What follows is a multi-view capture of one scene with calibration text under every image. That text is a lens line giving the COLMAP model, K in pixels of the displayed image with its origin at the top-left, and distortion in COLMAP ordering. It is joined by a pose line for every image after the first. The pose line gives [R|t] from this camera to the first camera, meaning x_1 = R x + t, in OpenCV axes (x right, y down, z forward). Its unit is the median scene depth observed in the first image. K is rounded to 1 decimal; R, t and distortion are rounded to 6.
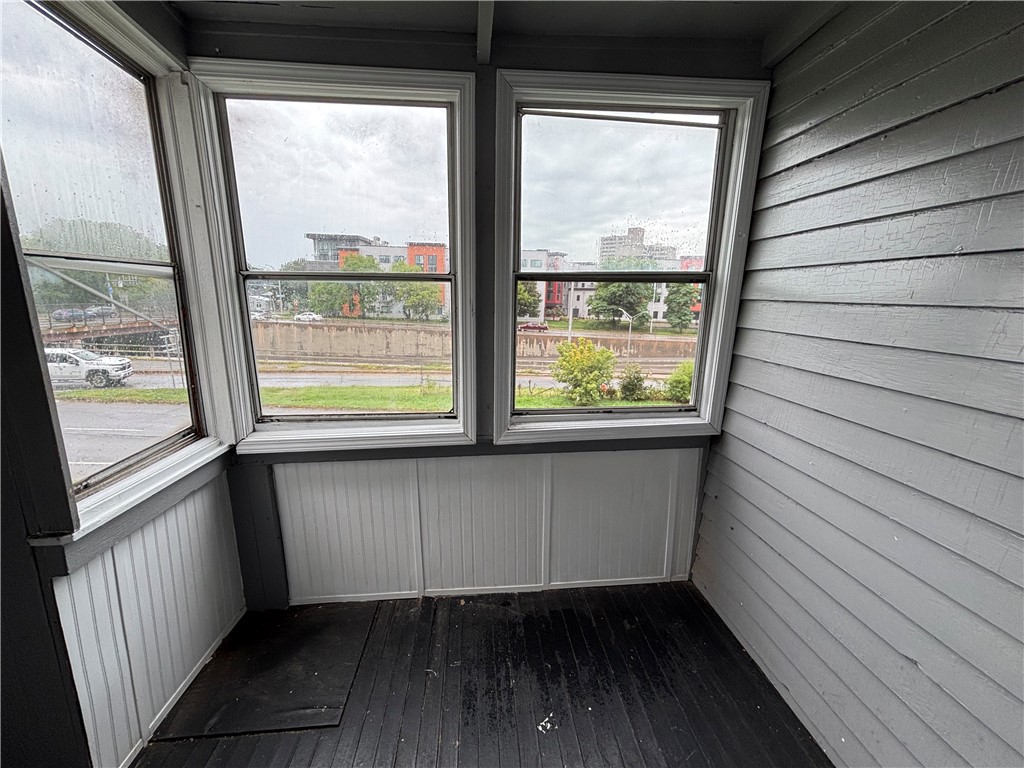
lens RADIAL K [[418.9, 0, 510.6], [0, 418.9, 384.9], [0, 0, 1]] dist [-0.002645, -0.000152]
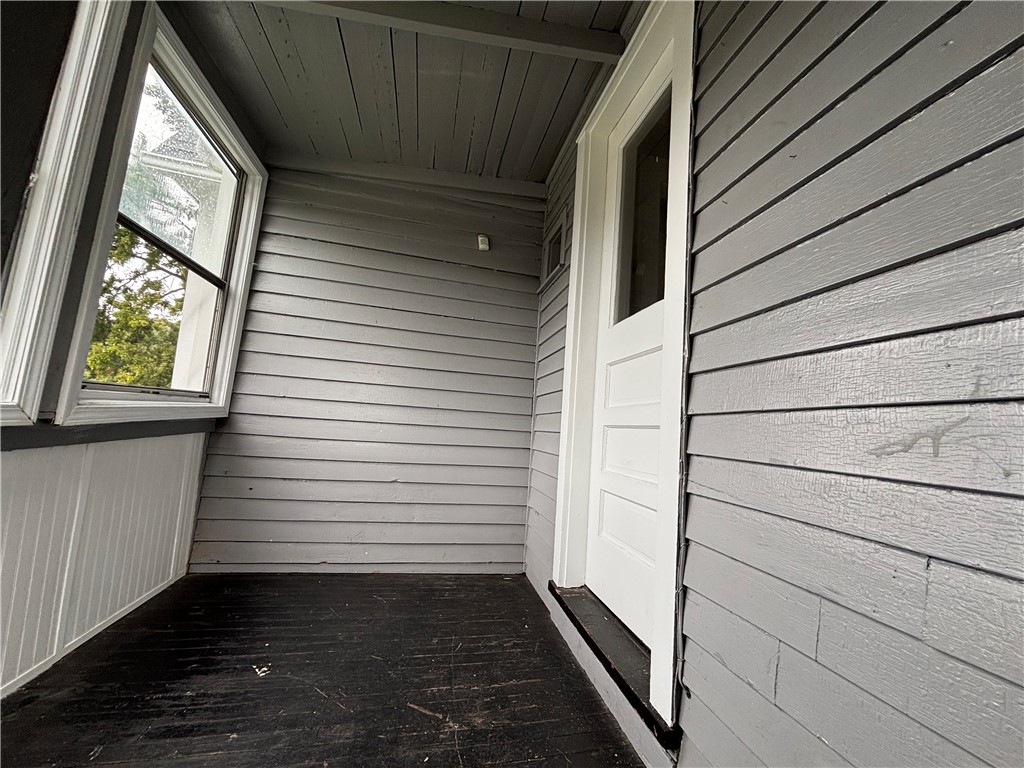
lens RADIAL K [[418.9, 0, 514.0], [0, 418.9, 377.6], [0, 0, 1]] dist [-0.002645, -0.000152]
pose [[-0.122748, 0.093853, 0.987990, -0.837023], [0.140252, 0.987168, -0.076350, 0.229646], [-0.982478, 0.129196, -0.134336, 0.367498]]
